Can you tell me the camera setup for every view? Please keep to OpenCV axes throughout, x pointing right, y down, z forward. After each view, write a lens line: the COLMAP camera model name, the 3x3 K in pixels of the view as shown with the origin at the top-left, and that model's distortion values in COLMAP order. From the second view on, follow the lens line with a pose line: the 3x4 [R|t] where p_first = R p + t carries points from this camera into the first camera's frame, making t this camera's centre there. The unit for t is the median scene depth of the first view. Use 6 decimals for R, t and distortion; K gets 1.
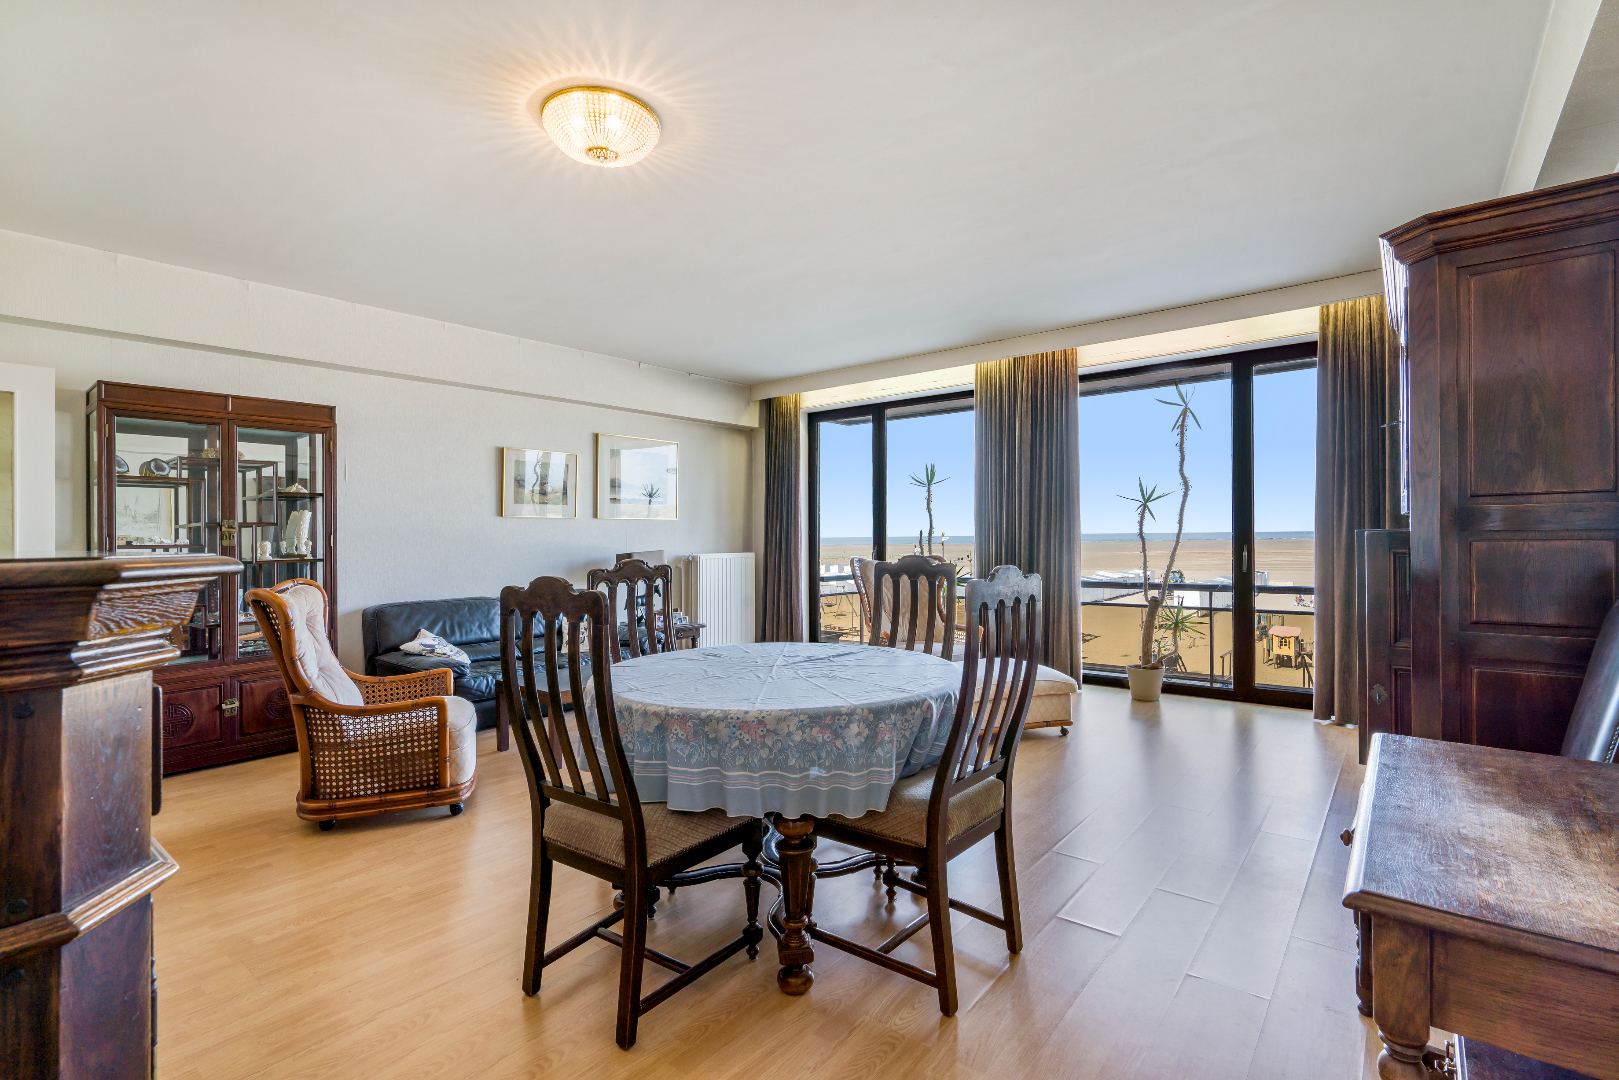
lens RADIAL K [[753.0, 0, 811.3], [0, 753.0, 538.3], [0, 0, 1]] dist [0.003749, 0.001964]
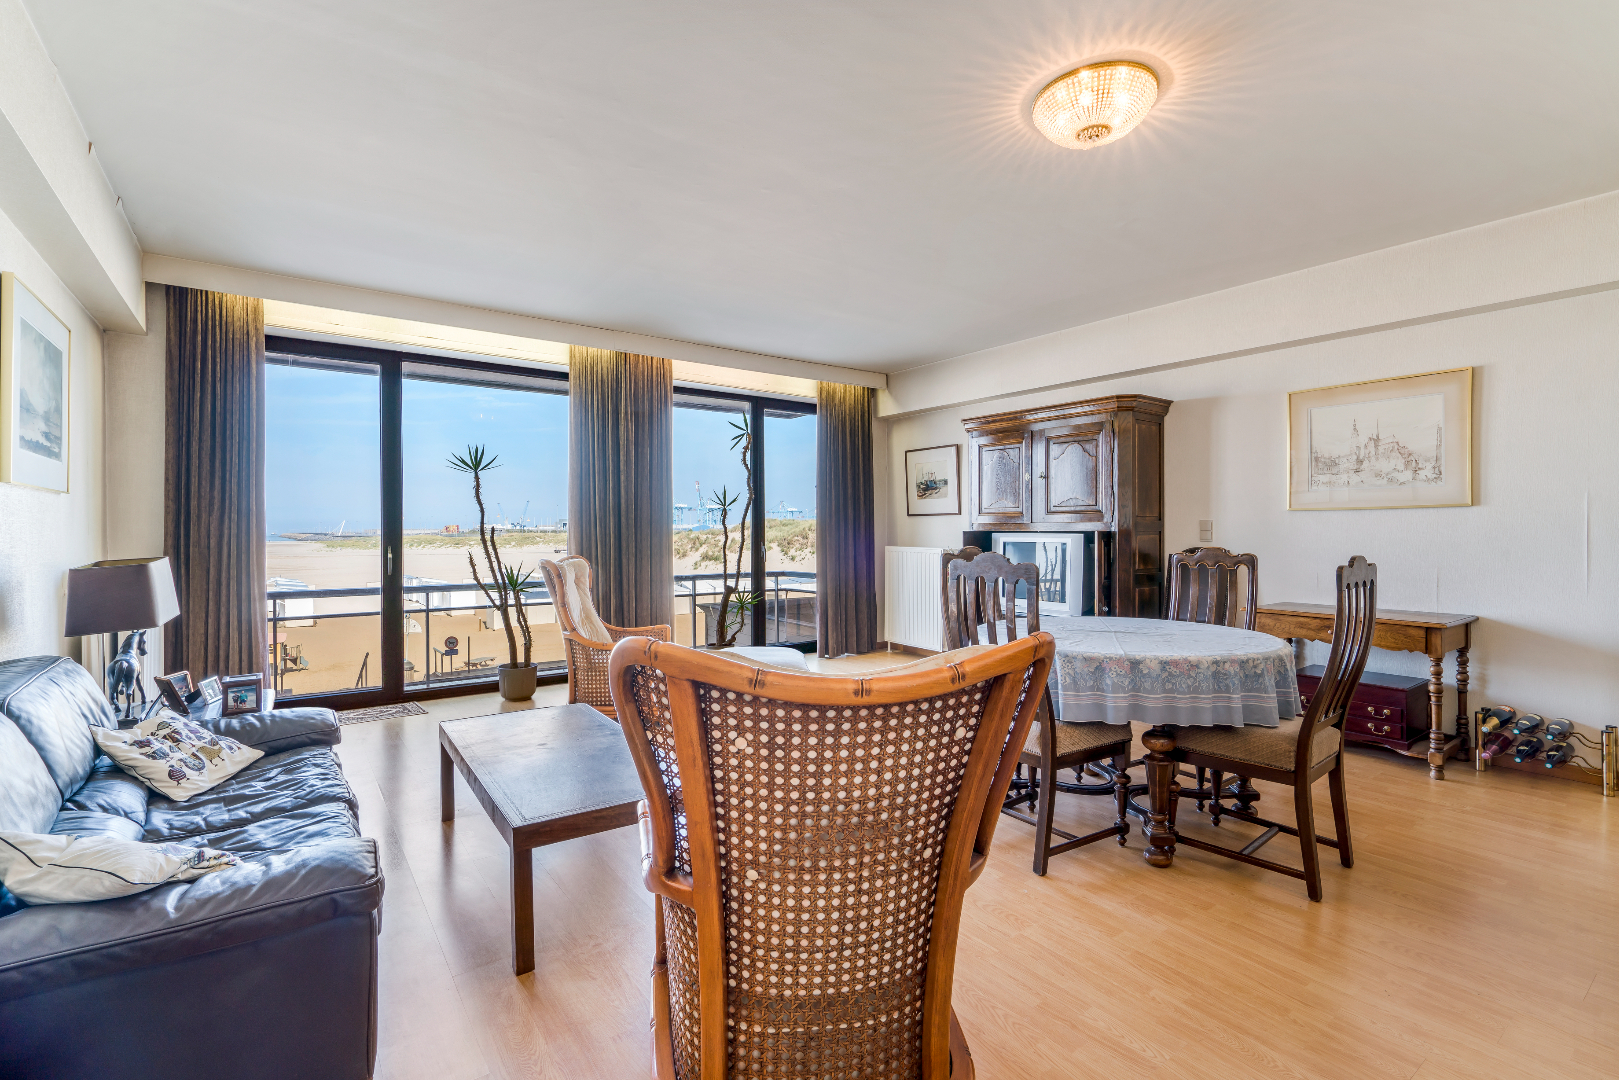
lens RADIAL K [[753.0, 0, 814.2], [0, 753.0, 531.7], [0, 0, 1]] dist [0.003749, 0.001964]
pose [[0.261414, 0.011289, 0.965161, -0.599350], [0.003554, 0.999914, -0.012658, 0.007591], [-0.965220, 0.006739, 0.261351, 0.491545]]
